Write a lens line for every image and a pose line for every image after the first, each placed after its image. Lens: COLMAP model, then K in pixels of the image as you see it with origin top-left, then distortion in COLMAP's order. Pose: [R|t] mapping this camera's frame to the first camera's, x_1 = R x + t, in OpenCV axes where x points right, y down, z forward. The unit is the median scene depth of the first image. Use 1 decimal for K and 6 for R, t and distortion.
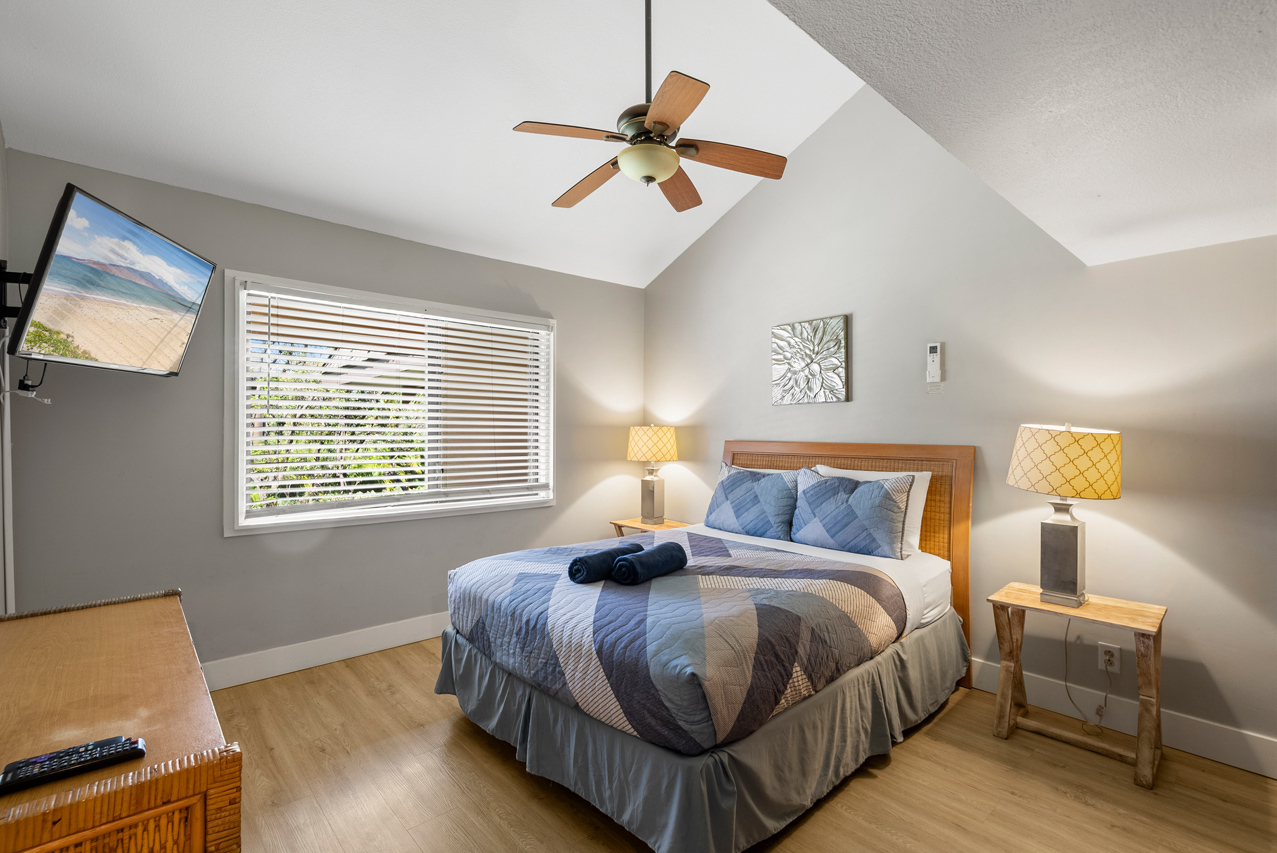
lens RADIAL K [[586.5, 0, 632.1], [0, 586.5, 424.5], [0, 0, 1]] dist [-0.016340, 0.000315]
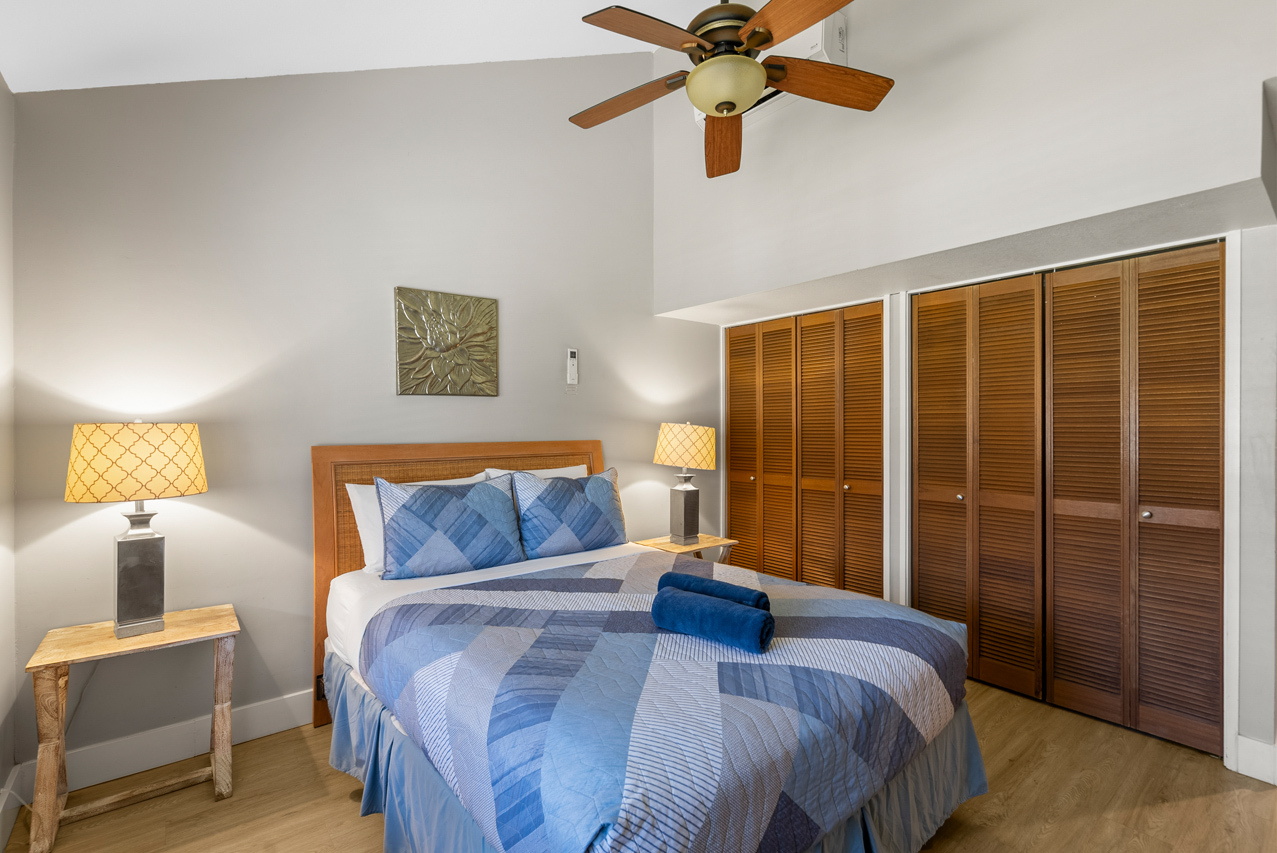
lens RADIAL K [[586.5, 0, 640.0], [0, 586.5, 425.6], [0, 0, 1]] dist [-0.016340, 0.000315]
pose [[0.060846, 0.001865, 0.998145, -0.576506], [0.005430, 0.999983, -0.002200, 0.008701], [-0.998132, 0.005554, 0.060835, 0.802617]]
